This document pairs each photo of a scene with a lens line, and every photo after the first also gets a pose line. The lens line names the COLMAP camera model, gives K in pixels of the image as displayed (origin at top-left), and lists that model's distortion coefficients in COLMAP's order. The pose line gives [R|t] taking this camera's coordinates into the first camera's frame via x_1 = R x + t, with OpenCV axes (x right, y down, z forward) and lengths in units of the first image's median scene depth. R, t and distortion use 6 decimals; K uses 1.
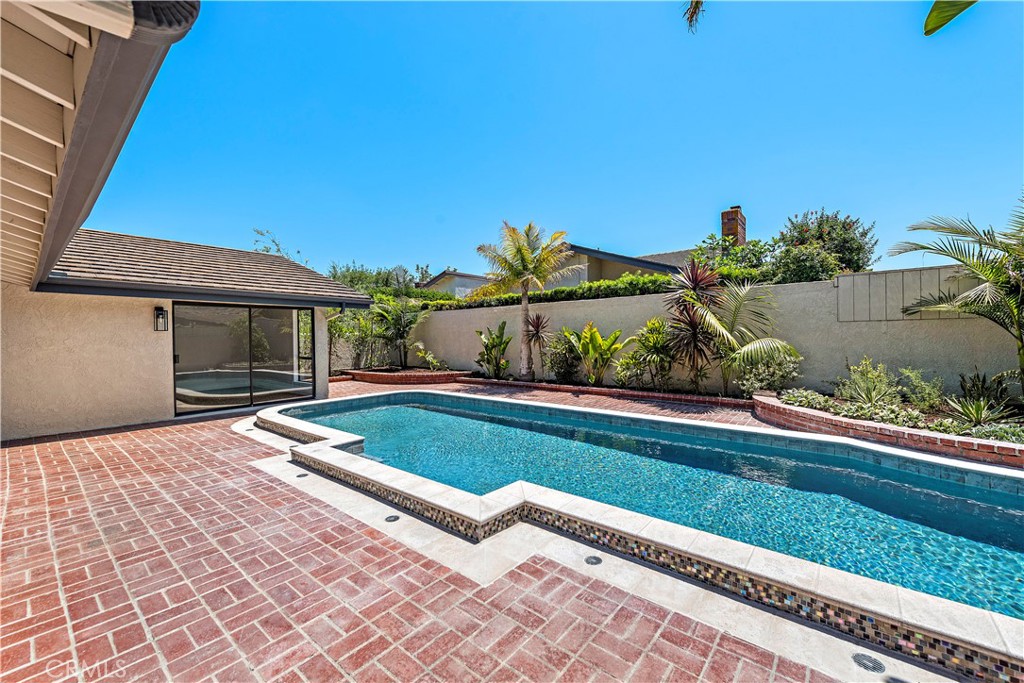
lens RADIAL K [[400.8, 0, 525.1], [0, 400.8, 335.7], [0, 0, 1]] dist [0.008461, -0.000479]
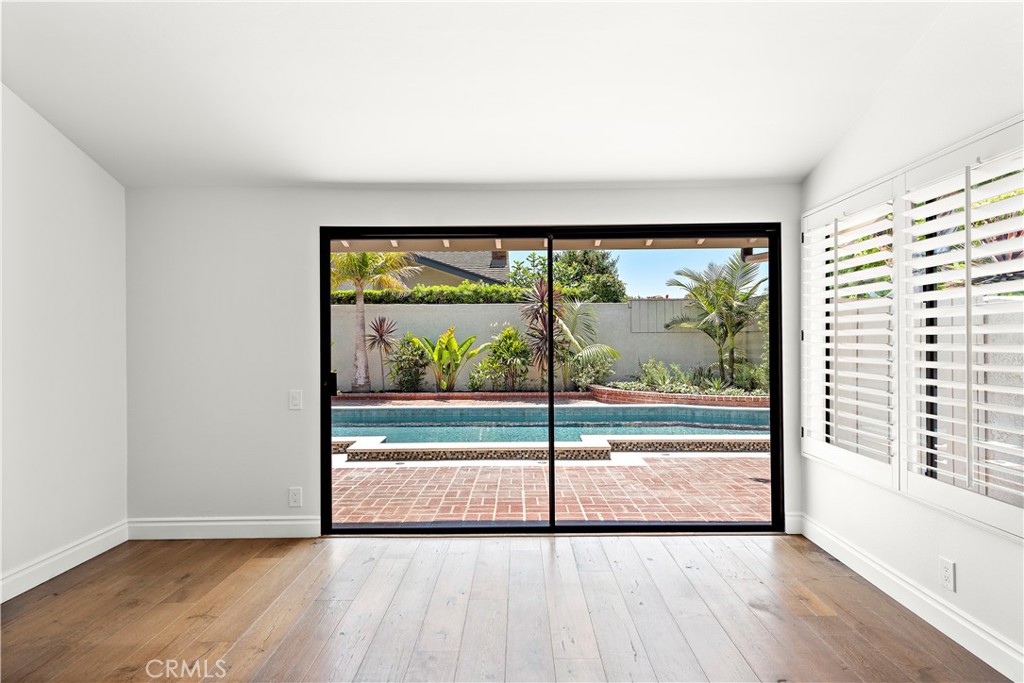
lens RADIAL K [[560.2, 0, 507.5], [0, 560.2, 337.4], [0, 0, 1]] dist [0.042554, -0.000755]
pose [[0.774709, 0.013951, 0.632164, -0.748753], [-0.006854, 0.999883, -0.013667, 0.010285], [-0.632281, 0.006255, 0.774714, -0.224671]]
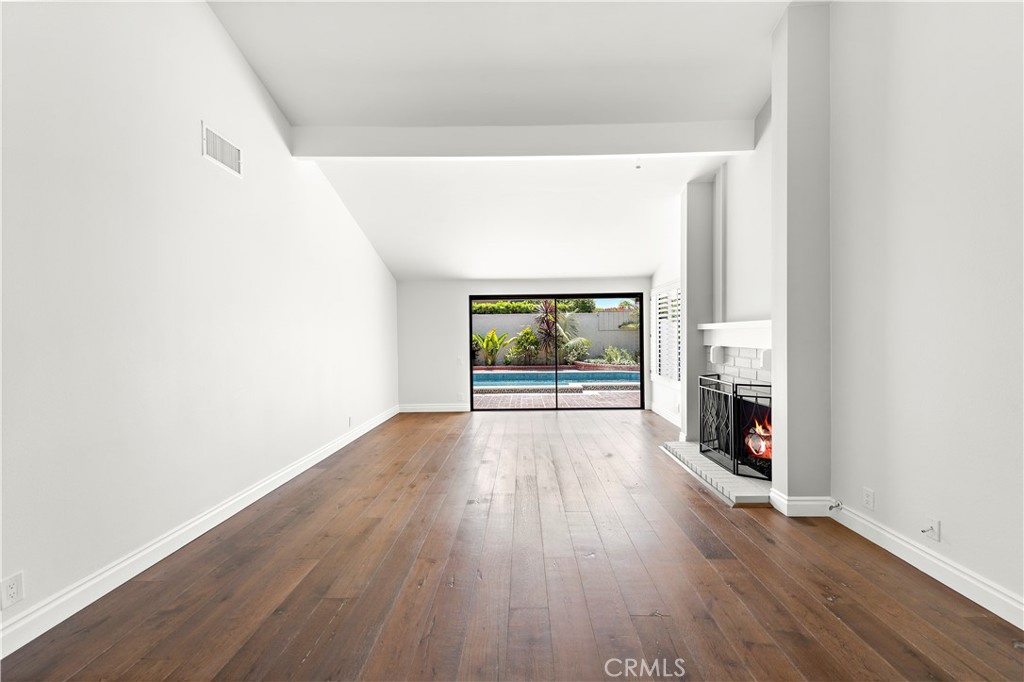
lens RADIAL K [[400.8, 0, 514.7], [0, 400.8, 335.7], [0, 0, 1]] dist [0.008461, -0.000479]
pose [[0.779121, 0.003065, 0.626867, -1.037361], [-0.000861, 0.999992, -0.003820, 0.004922], [-0.626874, 0.002436, 0.779117, -0.503254]]
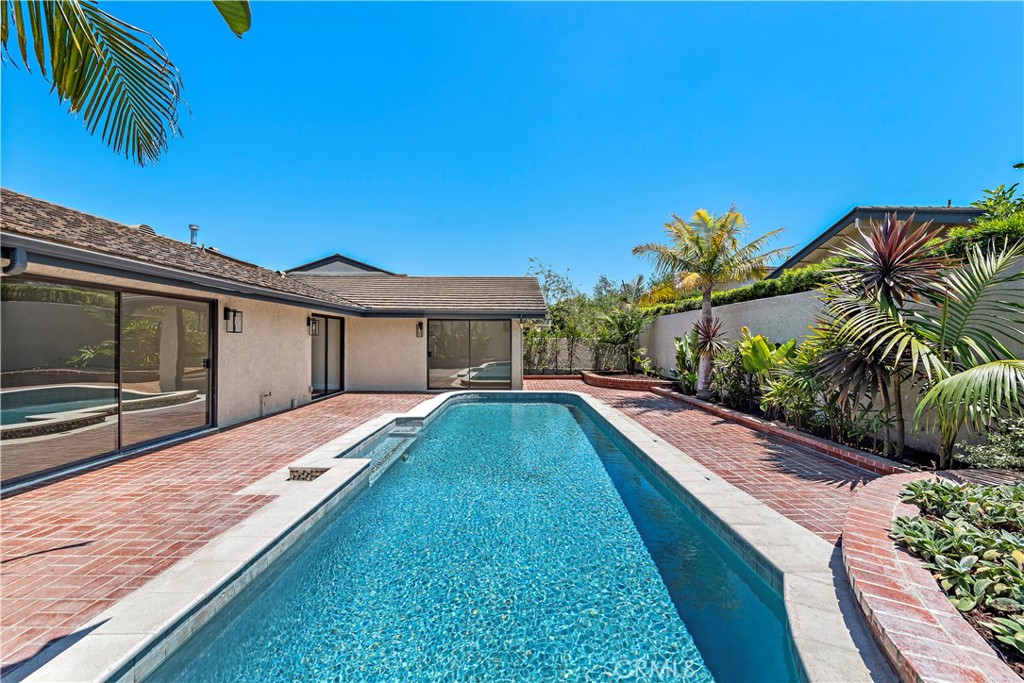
lens RADIAL K [[400.8, 0, 517.4], [0, 400.8, 338.9], [0, 0, 1]] dist [0.008461, -0.000479]
pose [[0.632290, 0.010589, -0.774660, 0.562286], [-0.008111, 0.999942, 0.007049, -0.017414], [0.774690, 0.001826, 0.632339, 0.239673]]
